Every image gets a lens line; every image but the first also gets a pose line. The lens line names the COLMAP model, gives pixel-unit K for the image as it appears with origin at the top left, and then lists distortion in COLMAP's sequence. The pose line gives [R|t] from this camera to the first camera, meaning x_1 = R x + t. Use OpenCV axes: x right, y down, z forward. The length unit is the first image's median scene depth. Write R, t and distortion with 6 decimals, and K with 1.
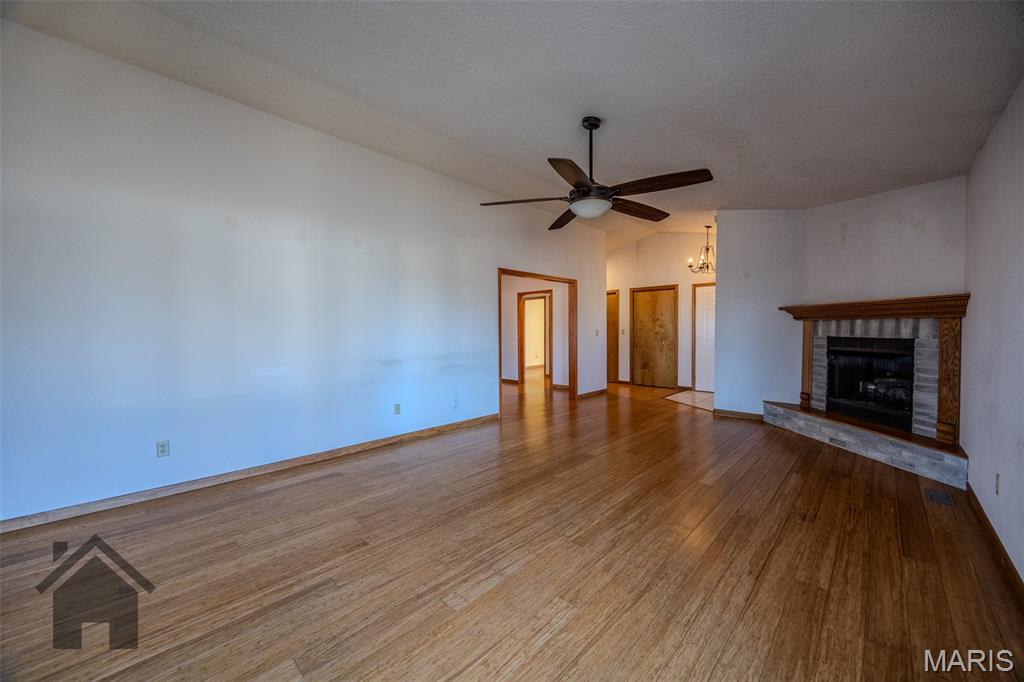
lens RADIAL K [[388.6, 0, 514.4], [0, 388.6, 339.9], [0, 0, 1]] dist [0.007415, -0.003704]
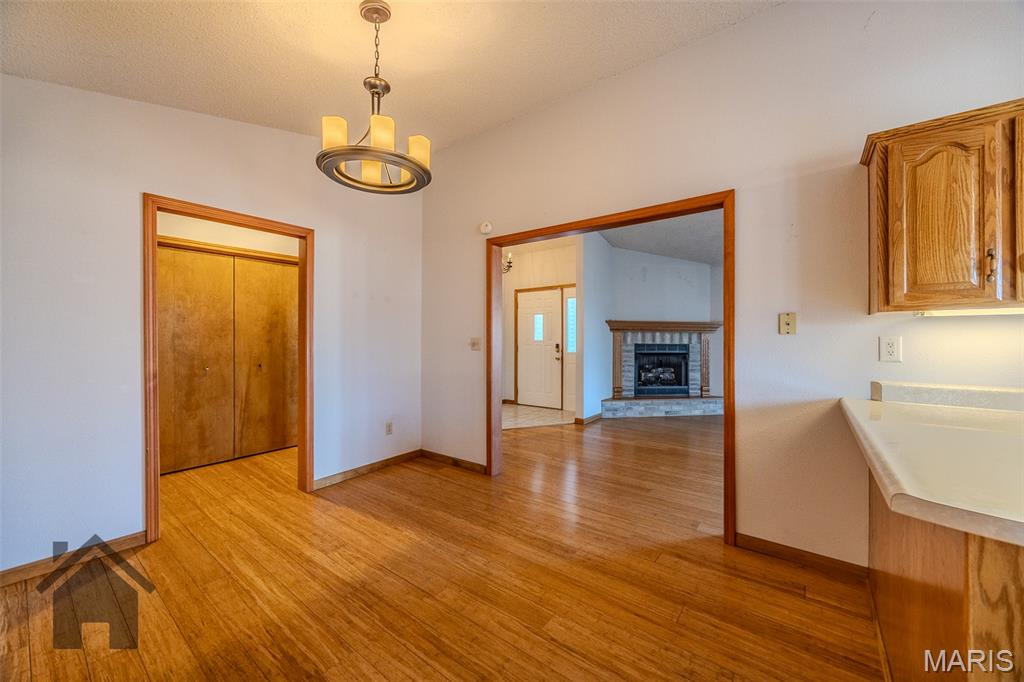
lens RADIAL K [[388.6, 0, 514.4], [0, 388.6, 339.9], [0, 0, 1]] dist [0.007415, -0.003704]
pose [[-0.105730, 0.002295, 0.994392, -0.586054], [0.023900, 0.999714, 0.000234, -0.035270], [-0.994108, 0.023791, -0.105755, 1.680252]]
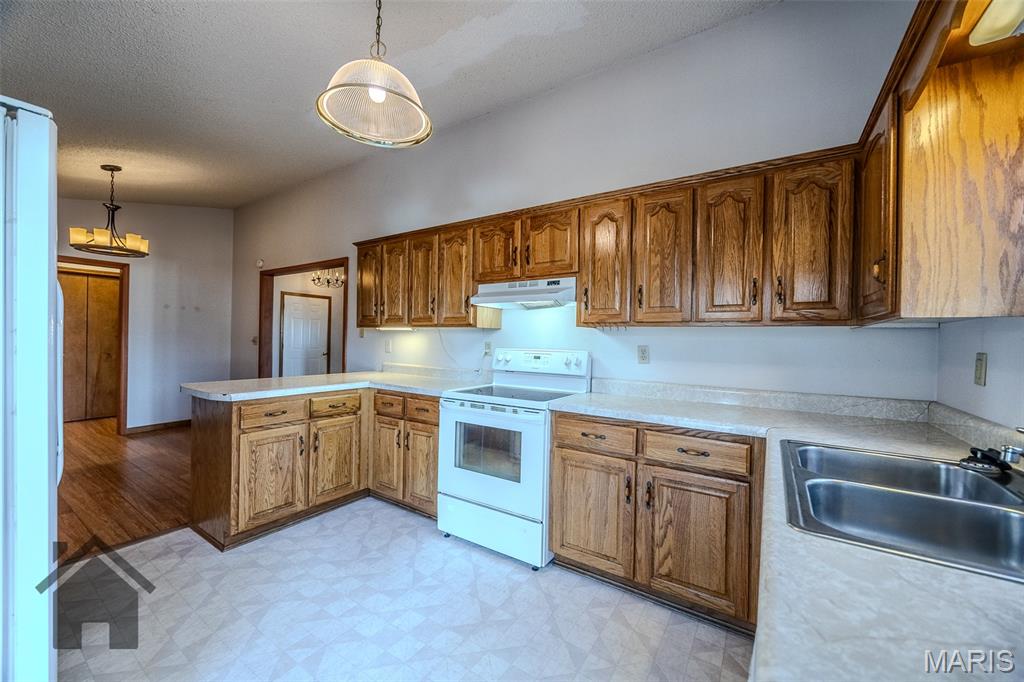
lens RADIAL K [[388.6, 0, 514.4], [0, 388.6, 339.9], [0, 0, 1]] dist [0.007415, -0.003704]
pose [[-0.182054, 0.002775, 0.983285, -1.146146], [0.005801, 0.999982, -0.001748, -0.023748], [-0.983271, 0.005386, -0.182066, 1.065922]]
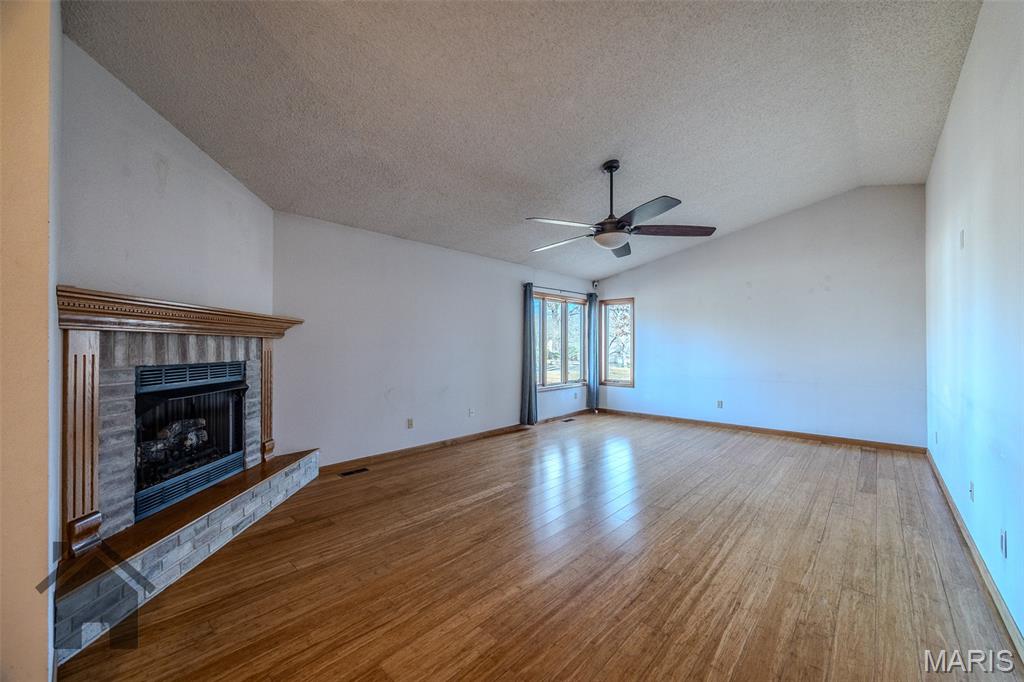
lens RADIAL K [[388.6, 0, 514.4], [0, 388.6, 339.9], [0, 0, 1]] dist [0.007415, -0.003704]
pose [[-0.999851, 0.007192, -0.015697, 0.366249], [0.007014, 0.999911, 0.011356, -0.047081], [0.015777, 0.011244, -0.999812, 1.579186]]
